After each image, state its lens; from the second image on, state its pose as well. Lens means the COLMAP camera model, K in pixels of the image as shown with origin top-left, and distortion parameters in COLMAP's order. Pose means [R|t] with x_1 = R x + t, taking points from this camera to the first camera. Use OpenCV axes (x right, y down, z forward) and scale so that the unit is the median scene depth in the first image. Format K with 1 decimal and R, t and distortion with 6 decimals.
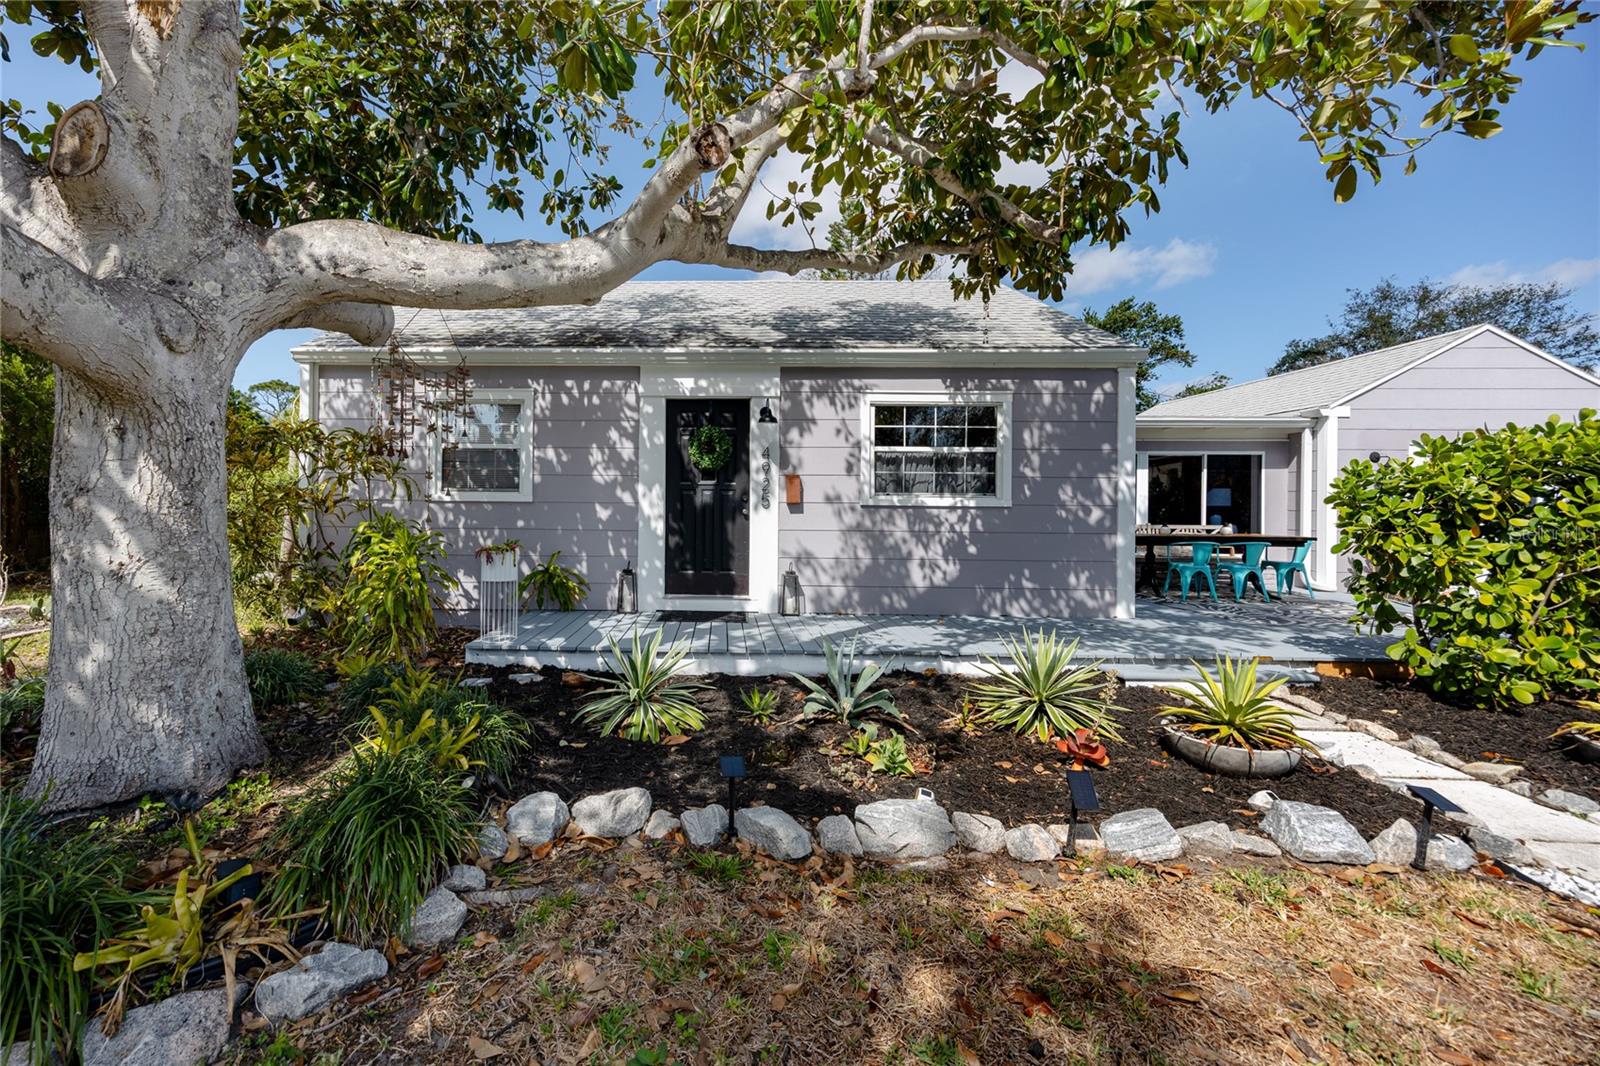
lens RADIAL K [[592.5, 0, 763.4], [0, 592.5, 499.7], [0, 0, 1]] dist [0.017884, -0.000281]
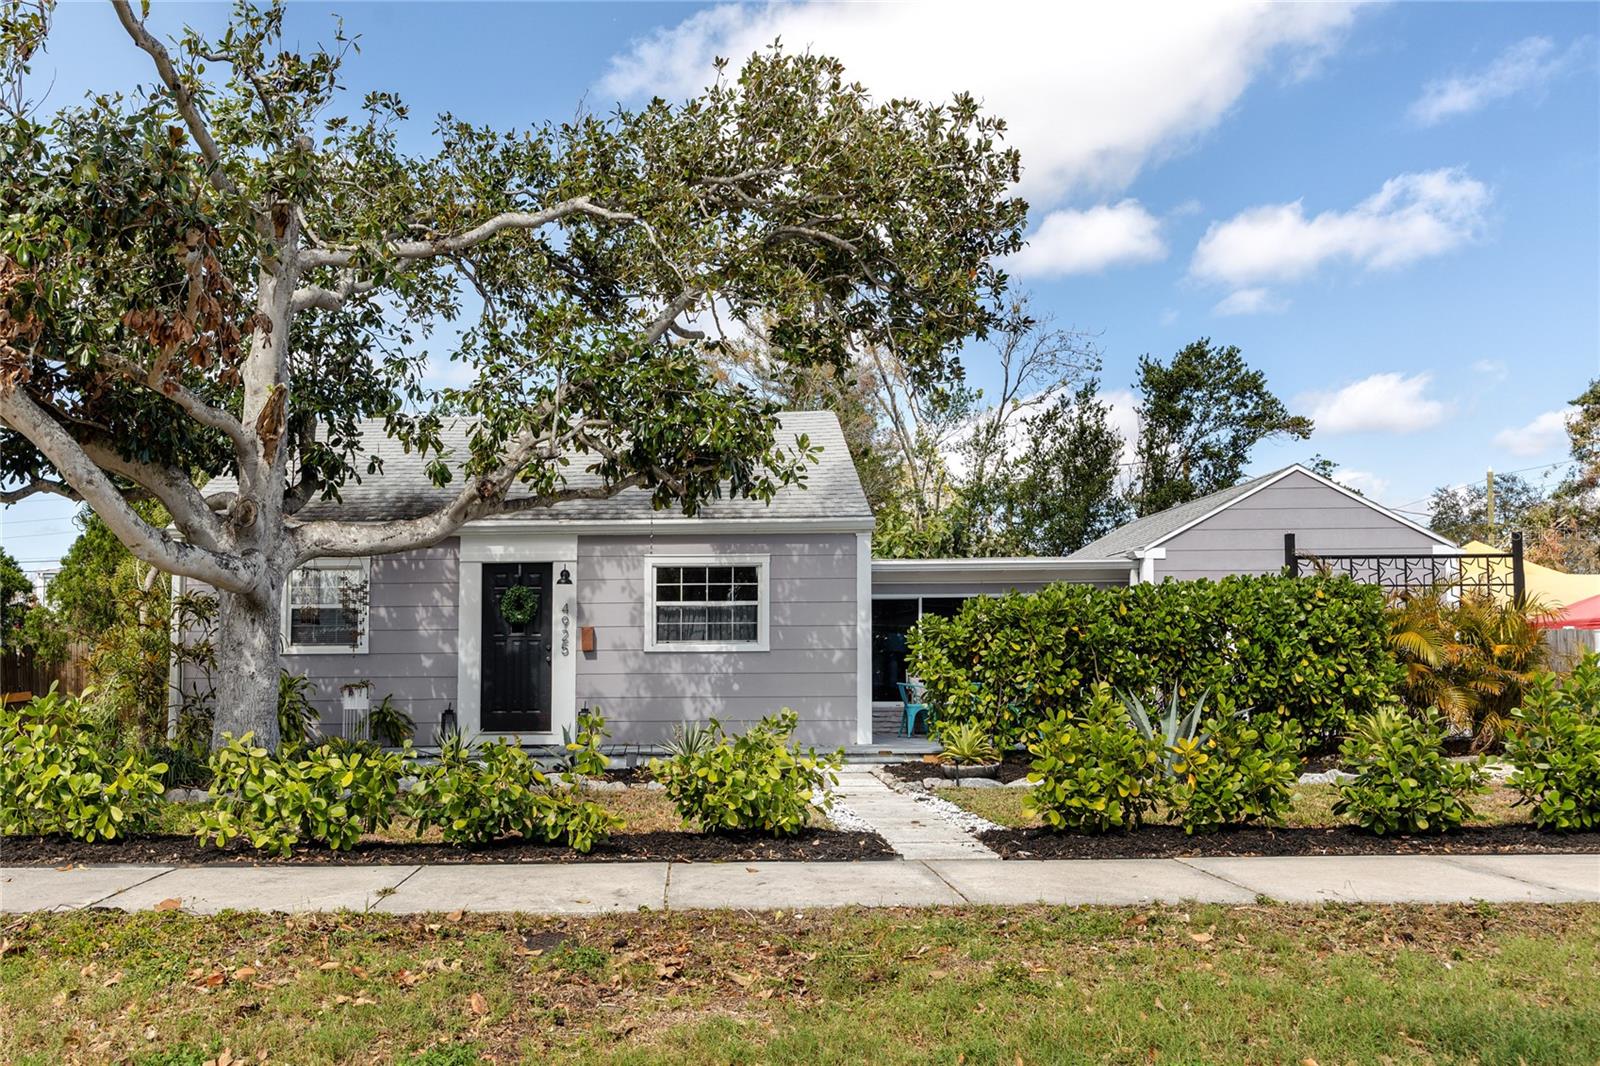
lens RADIAL K [[1653.5, 0, 792.2], [0, 1653.5, 538.7], [0, 0, 1]] dist [0.019211, 0.000000]
pose [[0.999785, -0.017022, -0.011839, 0.498710], [0.016054, 0.996857, -0.077579, 0.045573], [0.013122, 0.077373, 0.996916, -2.294524]]
